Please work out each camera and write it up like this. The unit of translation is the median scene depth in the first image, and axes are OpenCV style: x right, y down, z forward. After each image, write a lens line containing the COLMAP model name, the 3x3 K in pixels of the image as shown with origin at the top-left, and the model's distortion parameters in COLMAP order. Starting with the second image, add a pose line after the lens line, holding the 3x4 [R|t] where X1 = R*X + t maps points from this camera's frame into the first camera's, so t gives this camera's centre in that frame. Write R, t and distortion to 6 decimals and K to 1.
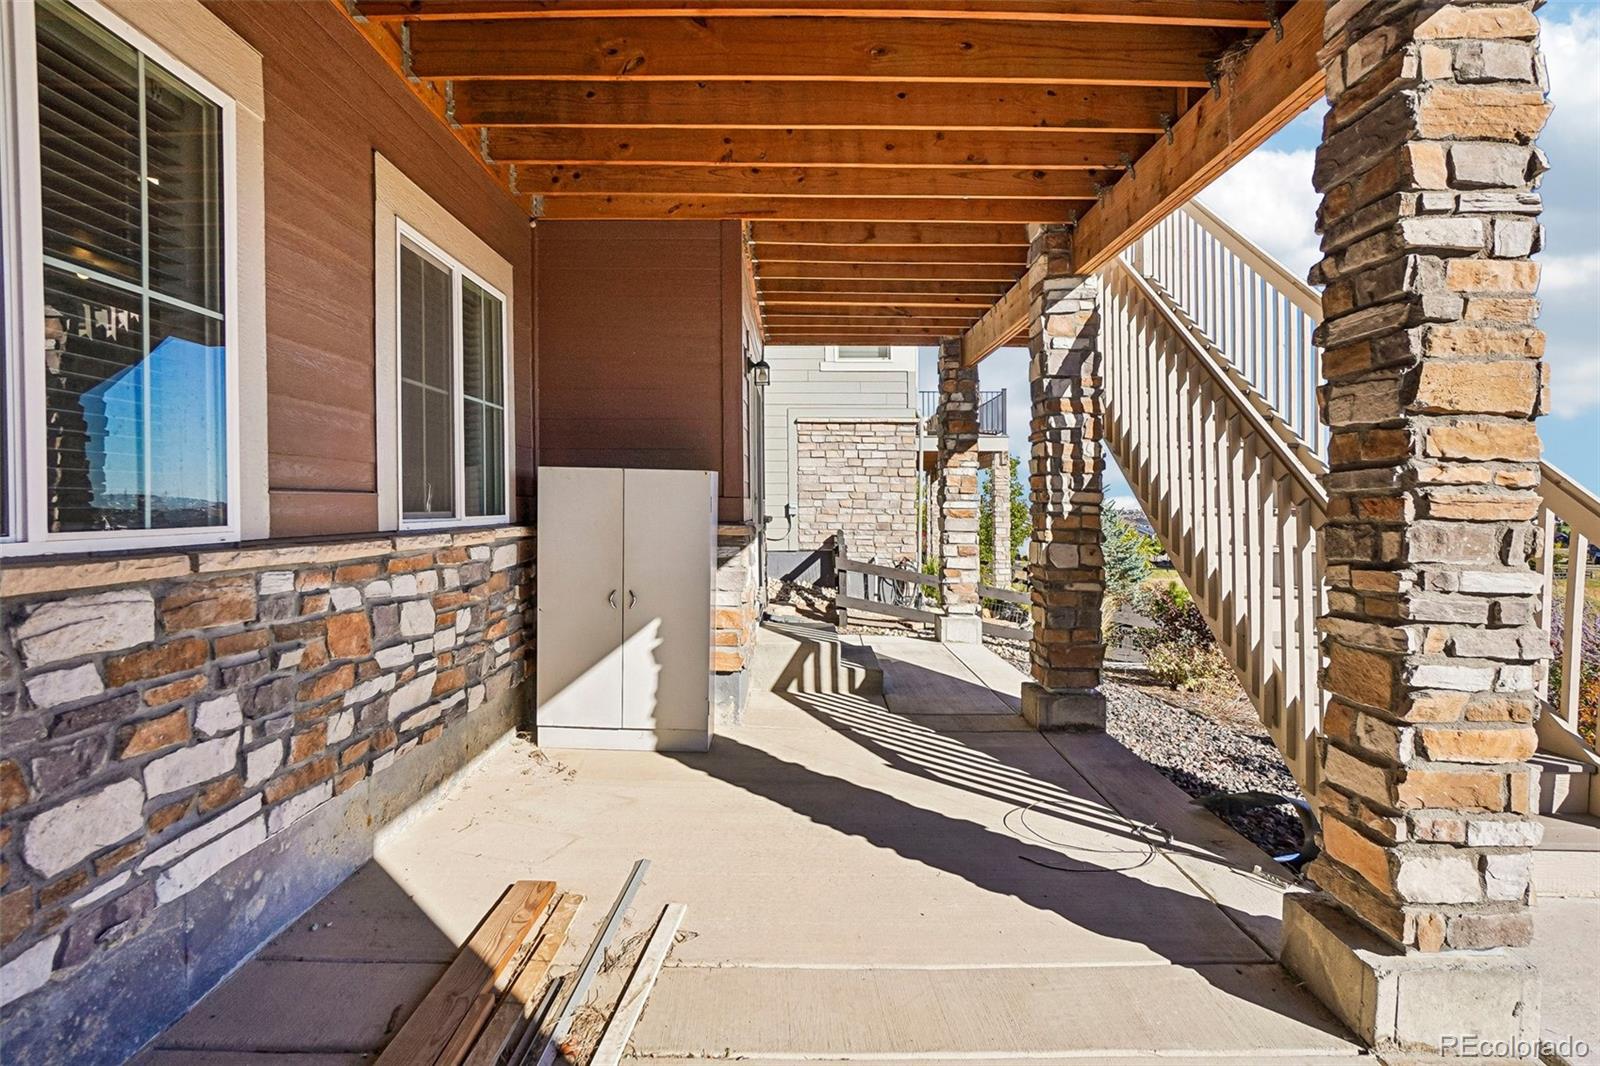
lens RADIAL K [[822.3, 0, 791.6], [0, 822.3, 526.5], [0, 0, 1]] dist [-0.046146, 0.024683]
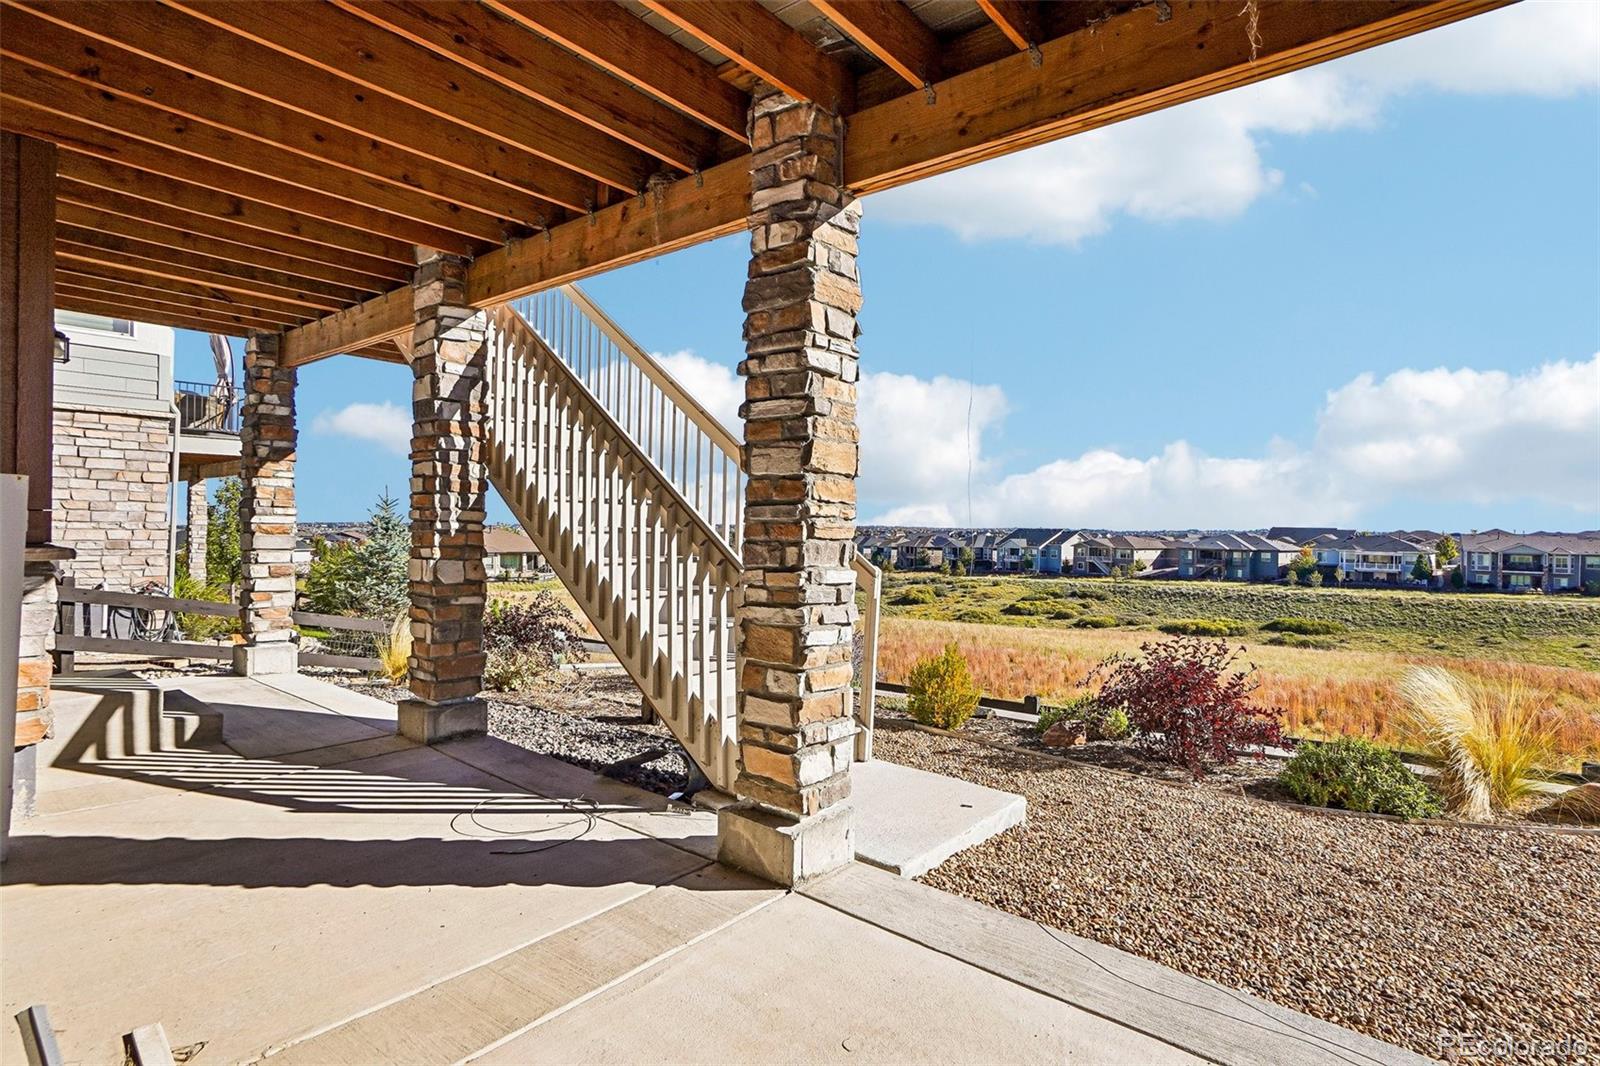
lens RADIAL K [[822.3, 0, 791.6], [0, 822.3, 526.5], [0, 0, 1]] dist [-0.046146, 0.024683]
pose [[0.636381, 0.003028, 0.771369, -0.274915], [0.009076, 0.999894, -0.011413, -0.008533], [-0.771322, 0.014265, 0.636286, 0.005861]]
